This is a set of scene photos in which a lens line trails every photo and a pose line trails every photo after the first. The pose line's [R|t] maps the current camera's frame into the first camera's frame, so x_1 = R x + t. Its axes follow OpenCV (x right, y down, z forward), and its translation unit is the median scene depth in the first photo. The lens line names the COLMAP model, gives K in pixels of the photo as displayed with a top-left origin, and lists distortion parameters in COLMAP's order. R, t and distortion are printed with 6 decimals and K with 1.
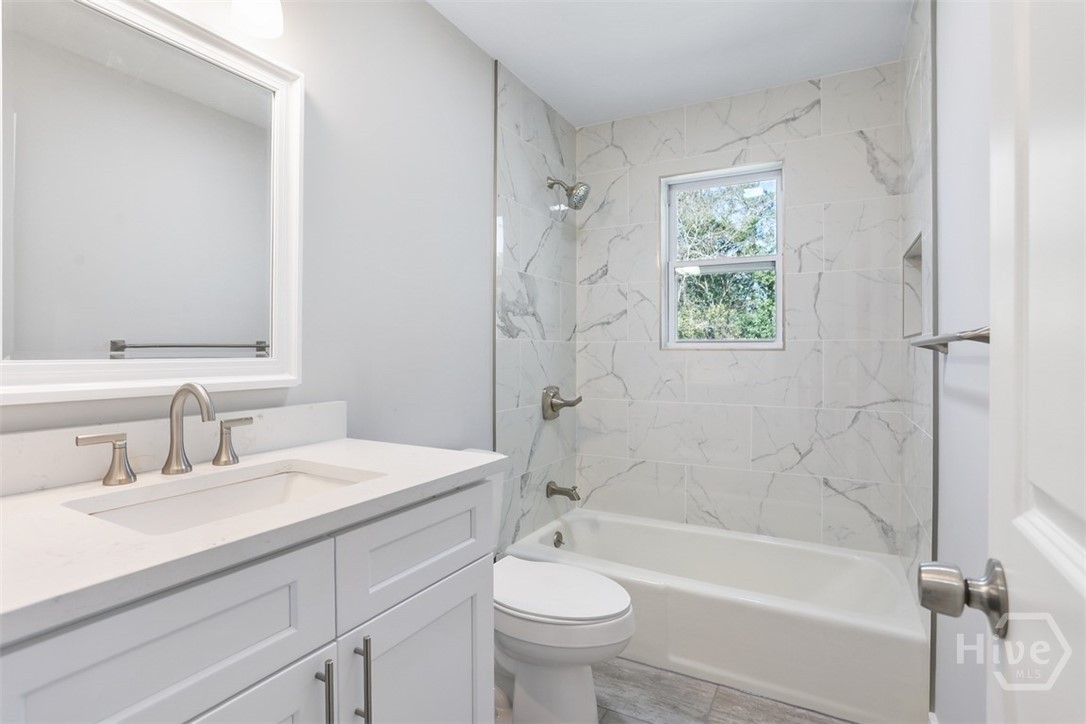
lens RADIAL K [[542.0, 0, 536.4], [0, 542.0, 361.3], [0, 0, 1]] dist [-0.071522, 0.037266]
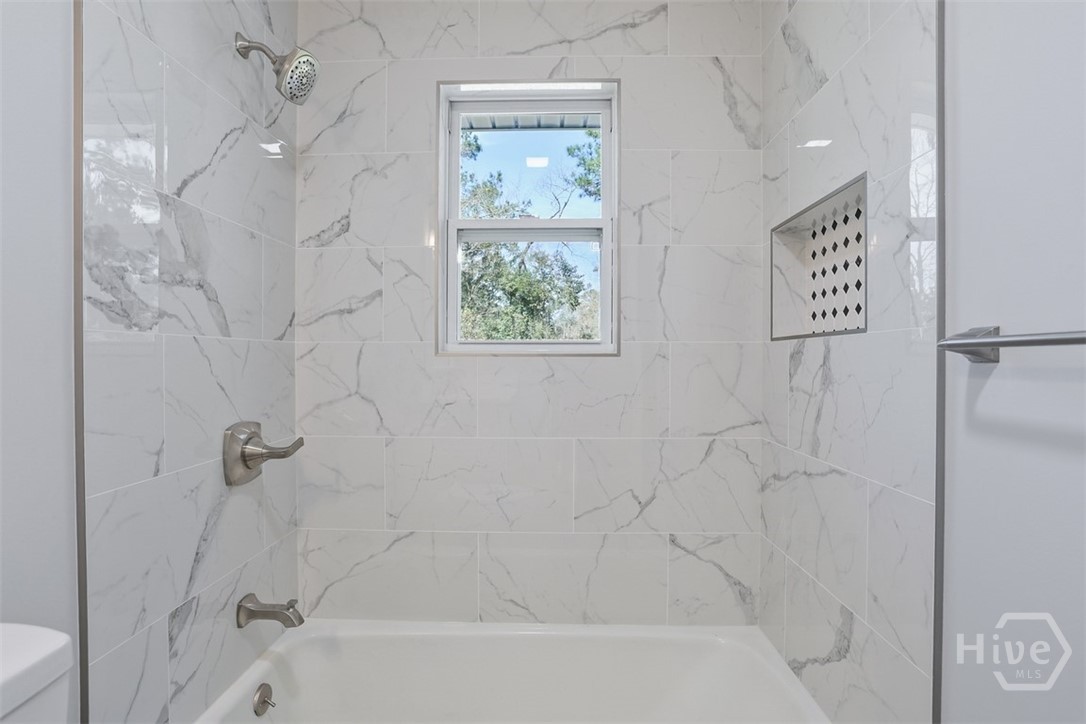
lens RADIAL K [[542.0, 0, 536.4], [0, 542.0, 361.3], [0, 0, 1]] dist [-0.071522, 0.037266]
pose [[0.892077, -0.003587, 0.451868, 0.051087], [0.008134, 0.999934, -0.008122, -0.008655], [-0.451809, 0.010921, 0.892048, 0.407670]]
